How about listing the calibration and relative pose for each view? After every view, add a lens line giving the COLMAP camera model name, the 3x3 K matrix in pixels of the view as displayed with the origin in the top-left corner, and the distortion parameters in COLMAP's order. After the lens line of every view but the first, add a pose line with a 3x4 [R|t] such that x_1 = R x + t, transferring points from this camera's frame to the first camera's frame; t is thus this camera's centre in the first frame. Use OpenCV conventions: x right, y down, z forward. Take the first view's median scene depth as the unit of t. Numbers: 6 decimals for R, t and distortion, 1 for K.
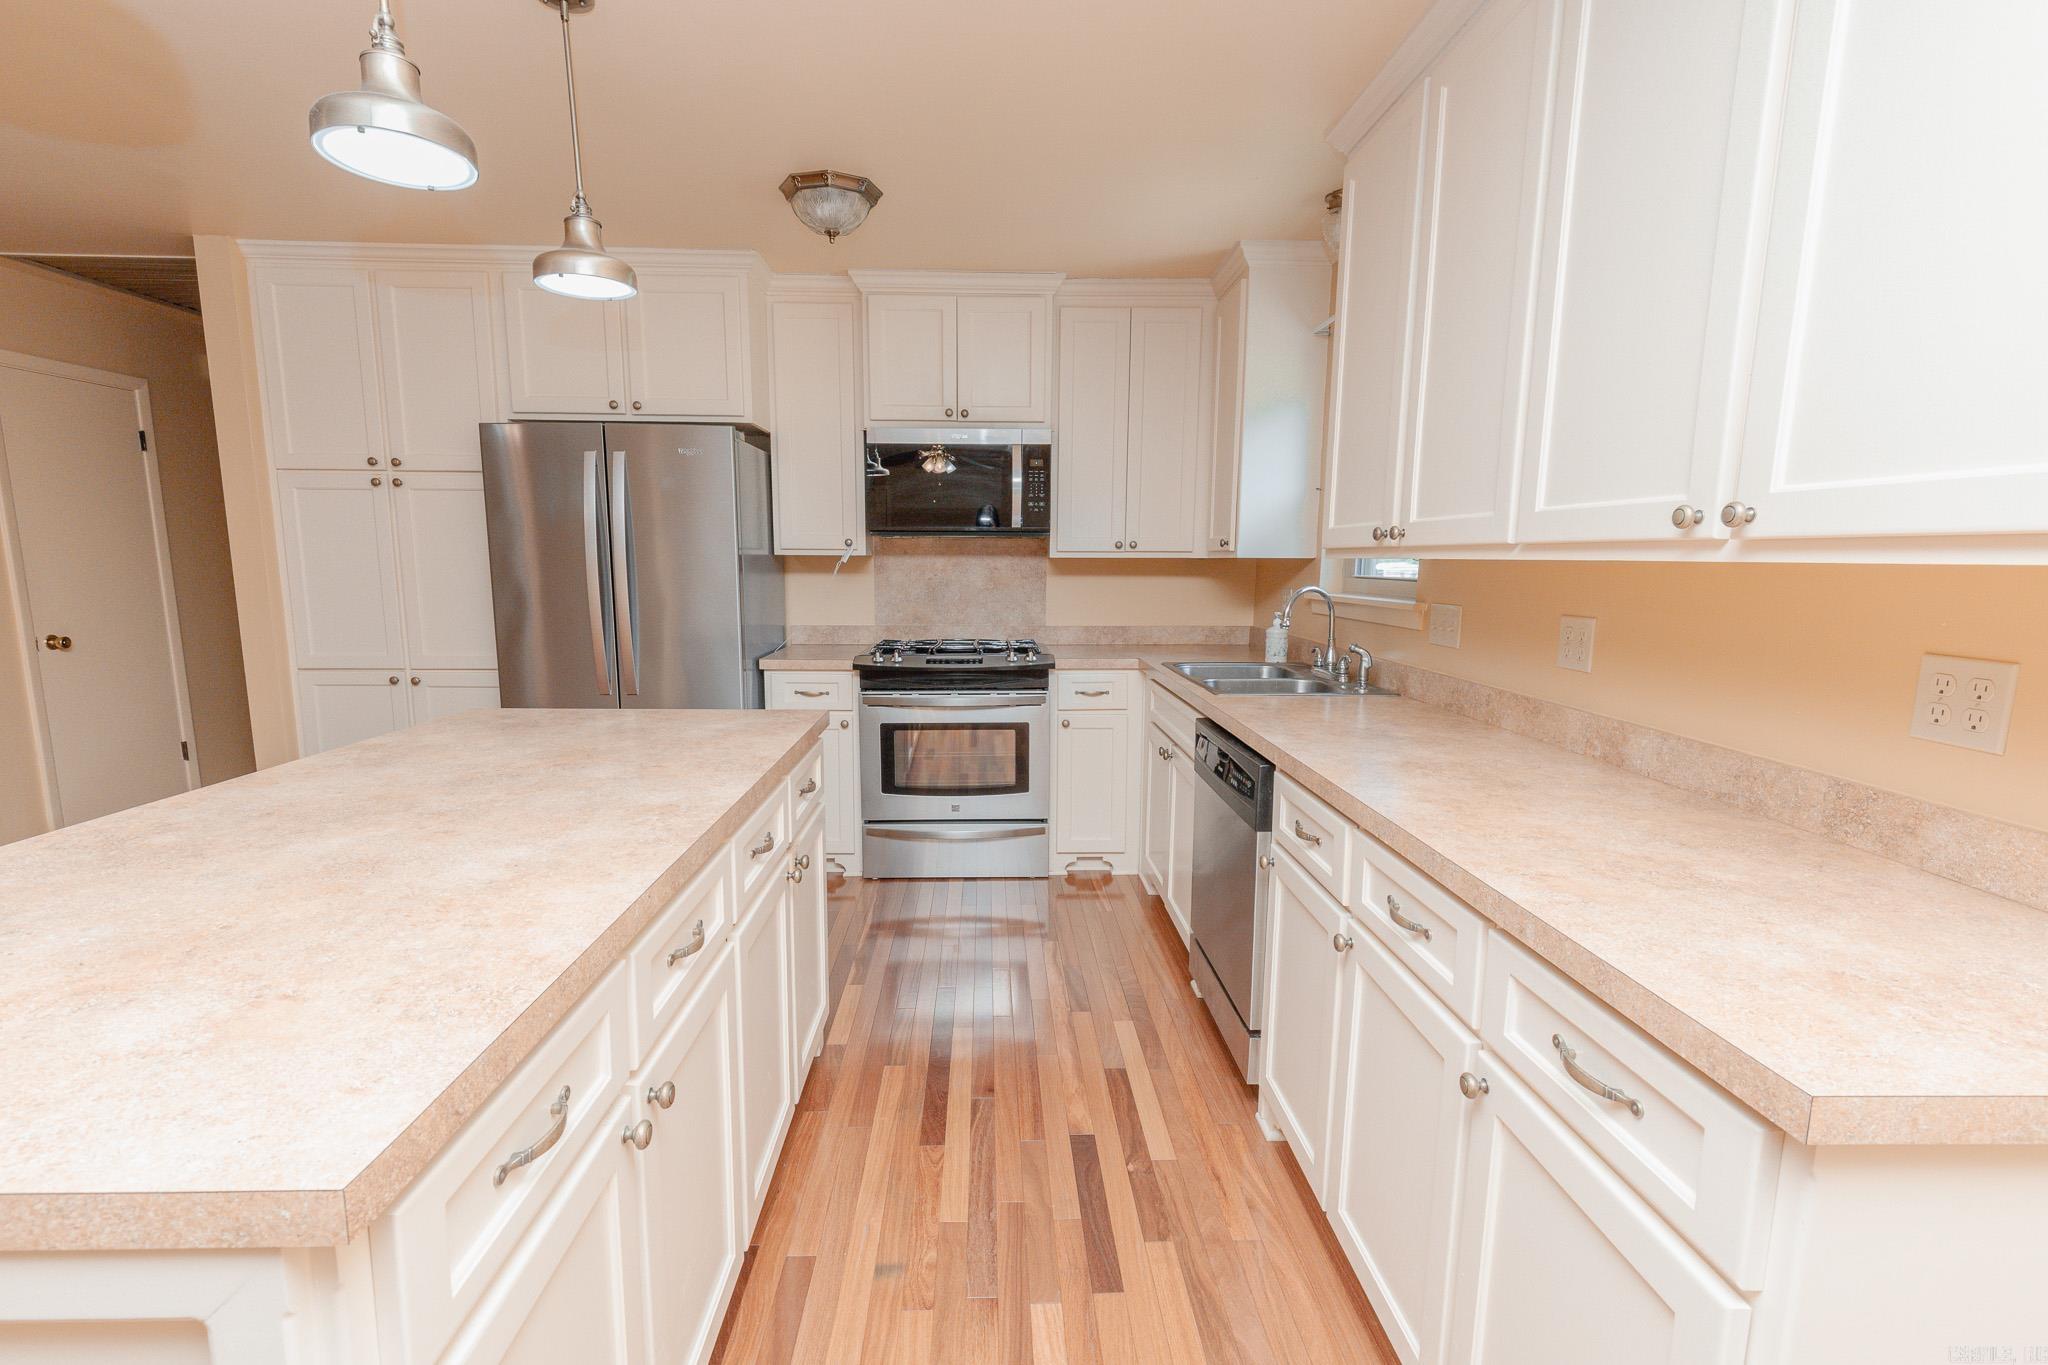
lens RADIAL K [[926.6, 0, 1017.9], [0, 926.6, 702.7], [0, 0, 1]] dist [-0.009306, -0.000257]
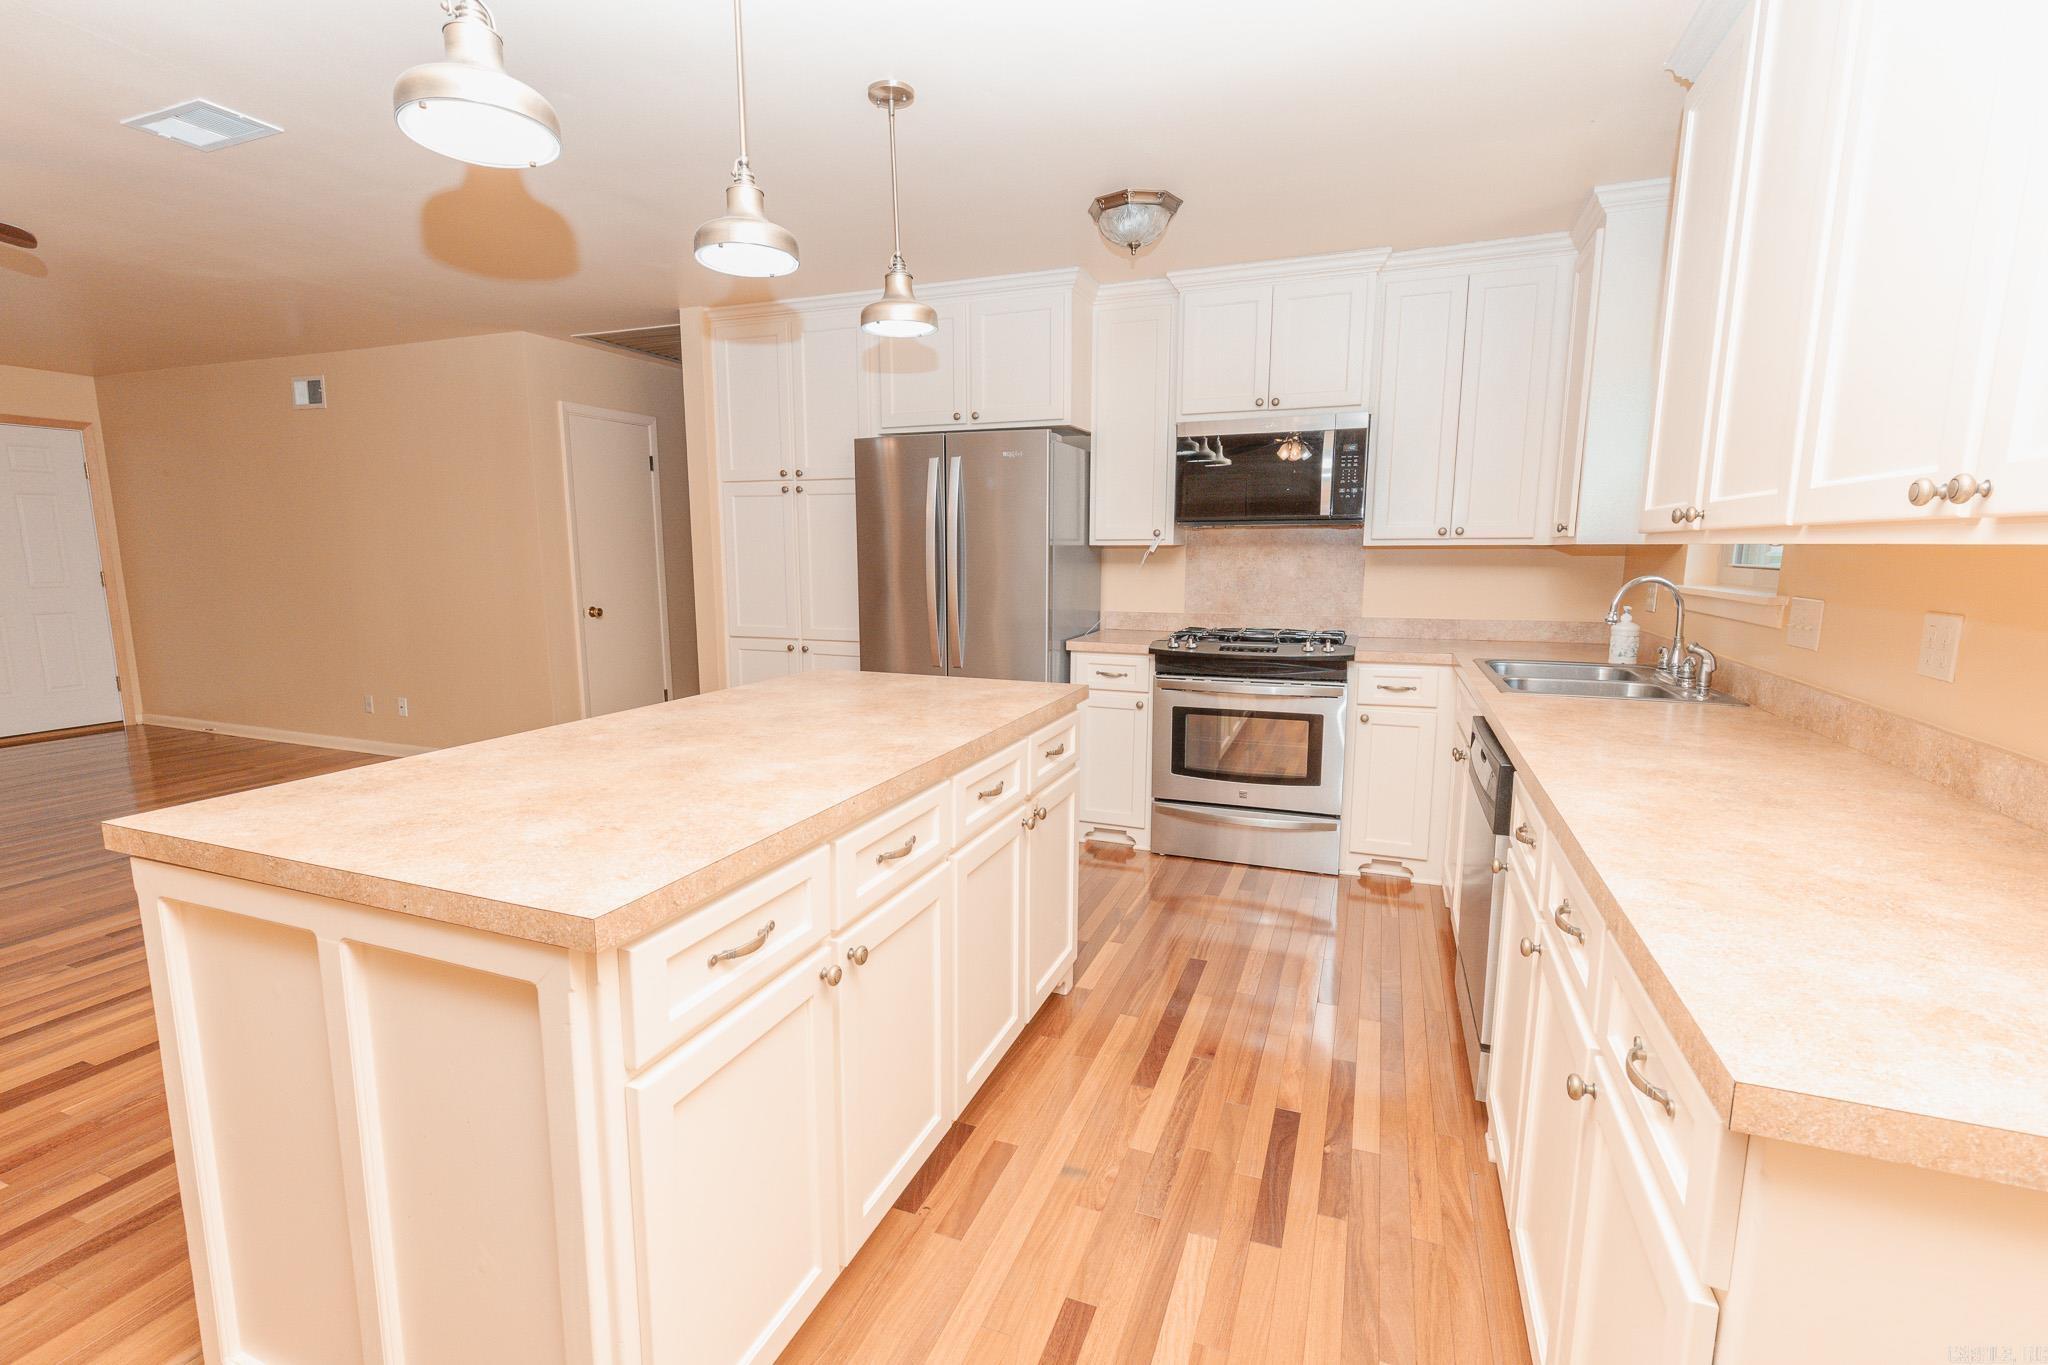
lens RADIAL K [[926.6, 0, 989.0], [0, 926.6, 702.6], [0, 0, 1]] dist [-0.009306, -0.000257]
pose [[0.911160, 0.059512, -0.407733, 0.090872], [-0.055337, 0.998224, 0.022038, 0.007212], [0.408321, 0.002483, 0.912835, -0.040469]]
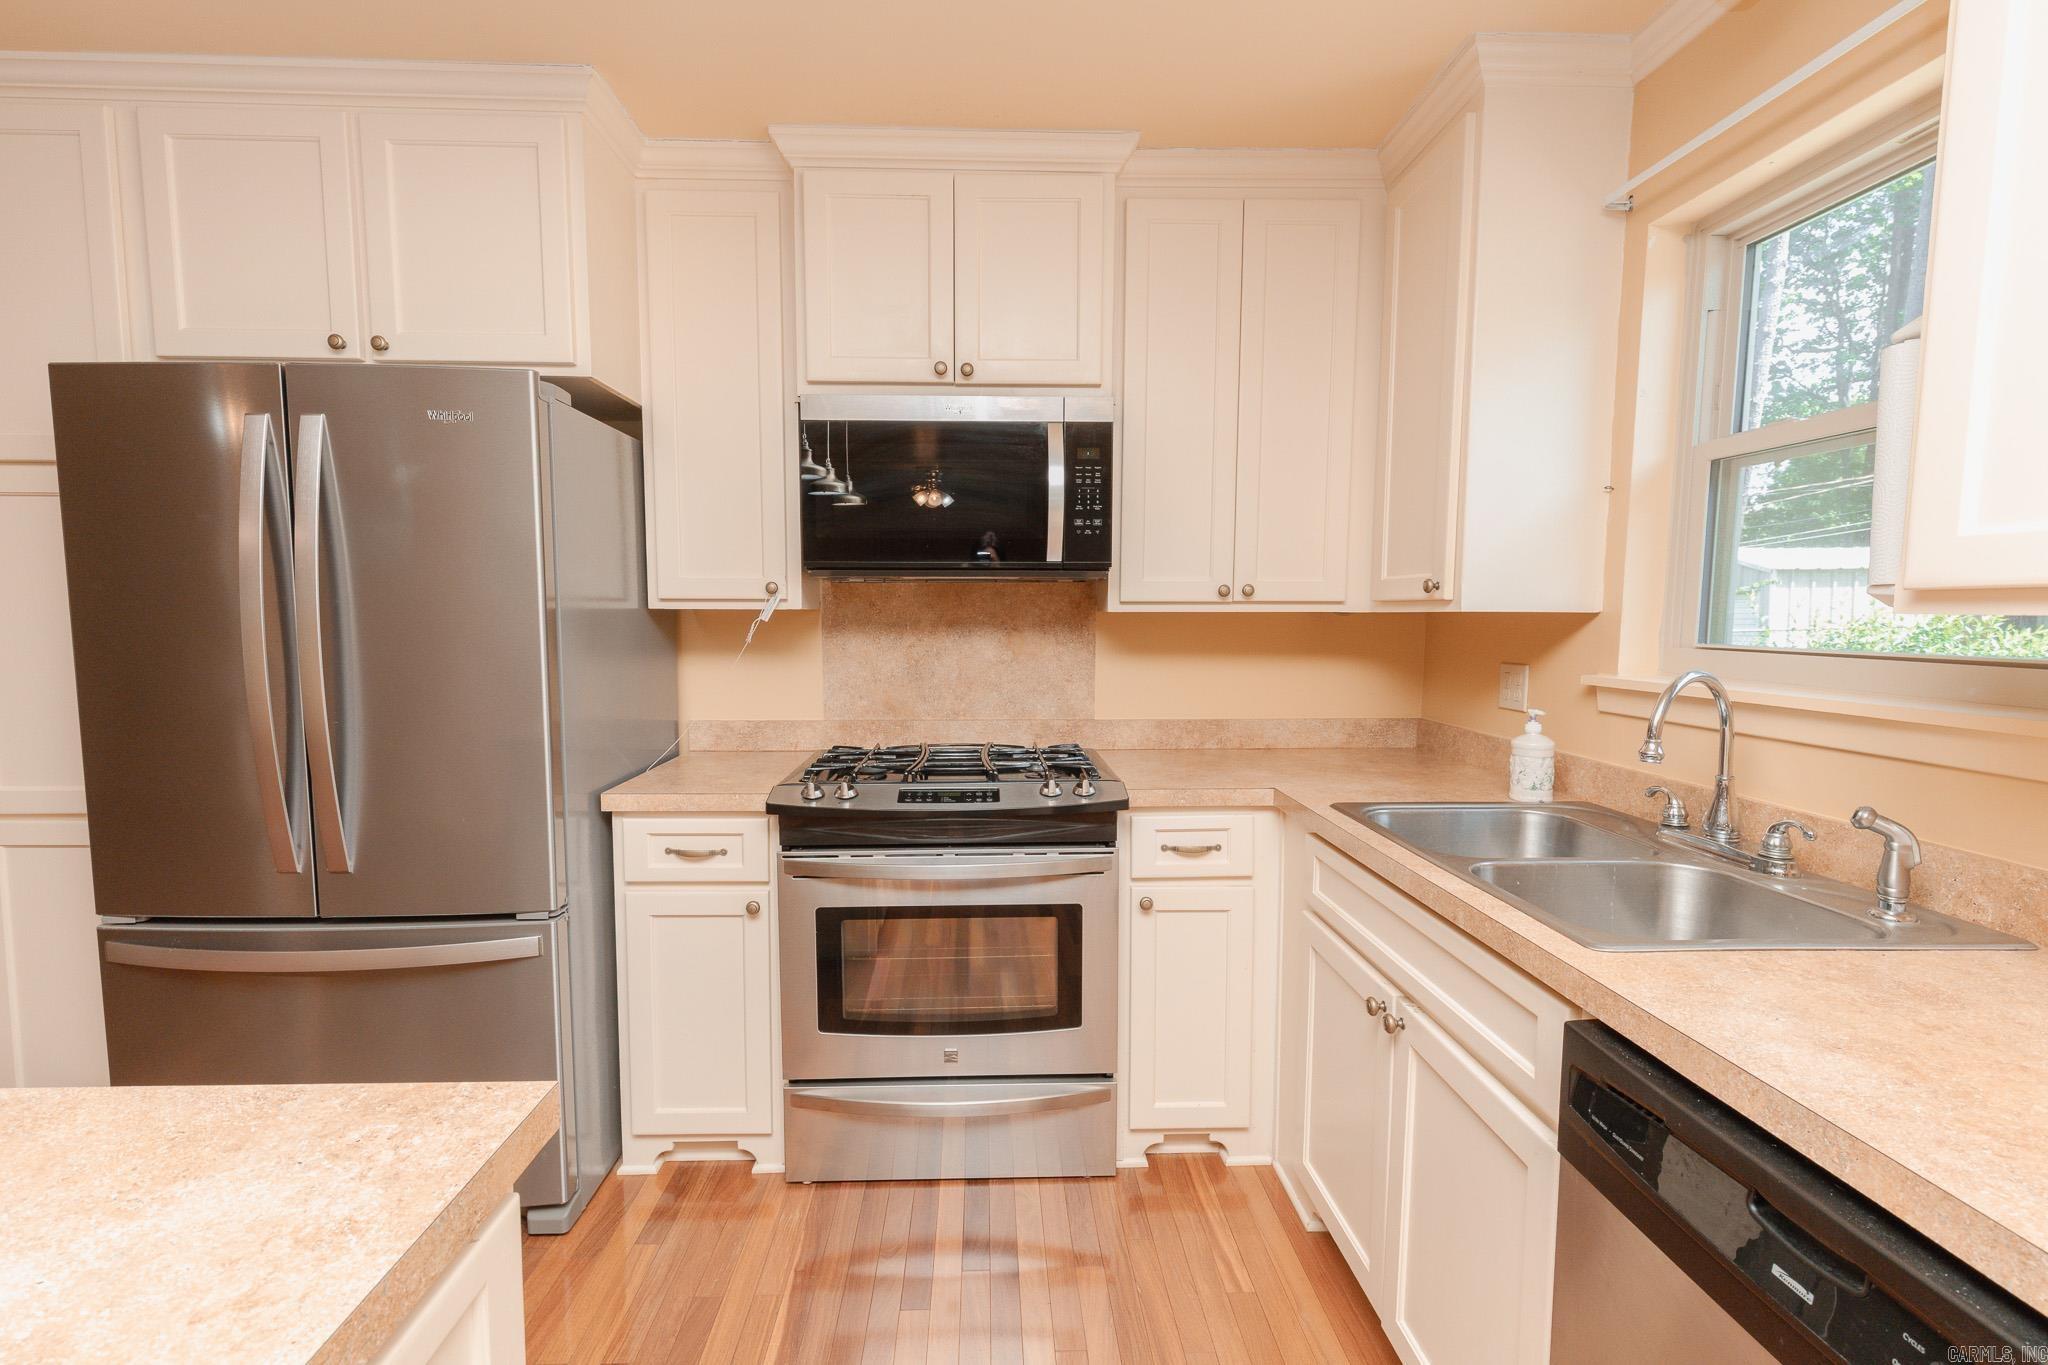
lens RADIAL K [[926.6, 0, 1020.9], [0, 926.6, 683.0], [0, 0, 1]] dist [-0.009306, -0.000257]
pose [[0.999972, -0.003860, 0.006438, -0.029080], [0.004344, 0.997035, -0.076829, -0.071435], [-0.006122, 0.076855, 0.997024, 0.445697]]
